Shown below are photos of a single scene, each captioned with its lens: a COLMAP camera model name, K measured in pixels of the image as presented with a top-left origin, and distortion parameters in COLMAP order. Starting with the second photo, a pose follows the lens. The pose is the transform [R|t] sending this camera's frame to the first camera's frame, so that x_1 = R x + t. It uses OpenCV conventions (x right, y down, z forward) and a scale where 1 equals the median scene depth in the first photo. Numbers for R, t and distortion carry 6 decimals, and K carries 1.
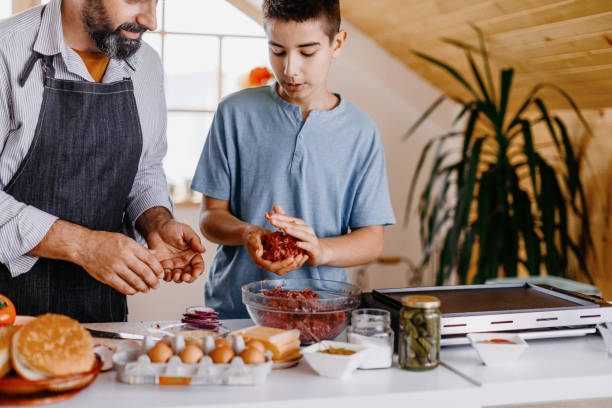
lens RADIAL K [[913.9, 0, 306.0], [0, 913.9, 204.0], [0, 0, 1]] dist [-0.167738, -0.028750]
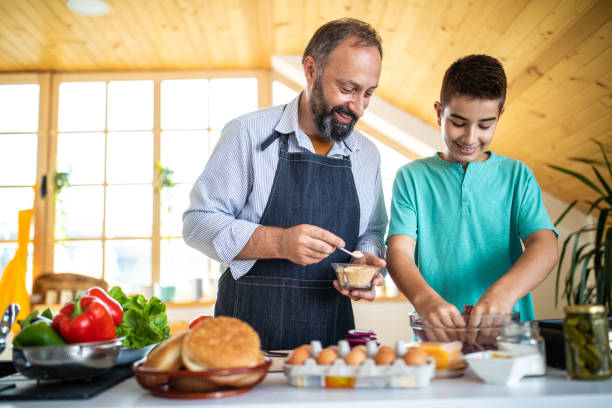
lens RADIAL K [[598.3, 0, 306.0], [0, 598.3, 204.0], [0, 0, 1]] dist [-0.003732, 0.000011]
pose [[0.962557, -0.078347, -0.259509, 0.007073], [0.025103, 0.978971, -0.202447, 0.075743], [0.269913, 0.188353, 0.944283, 0.173589]]
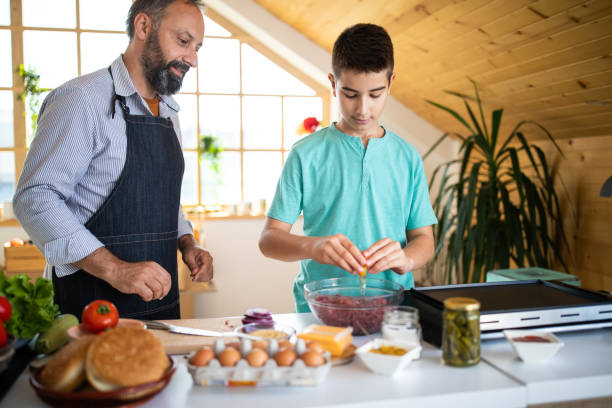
lens RADIAL K [[598.3, 0, 306.0], [0, 598.3, 204.0], [0, 0, 1]] dist [-0.003732, 0.000011]
pose [[0.998037, -0.017618, -0.060090, -0.011831], [0.016689, 0.999734, -0.015916, -0.004248], [0.060354, 0.014882, 0.998066, 0.161025]]
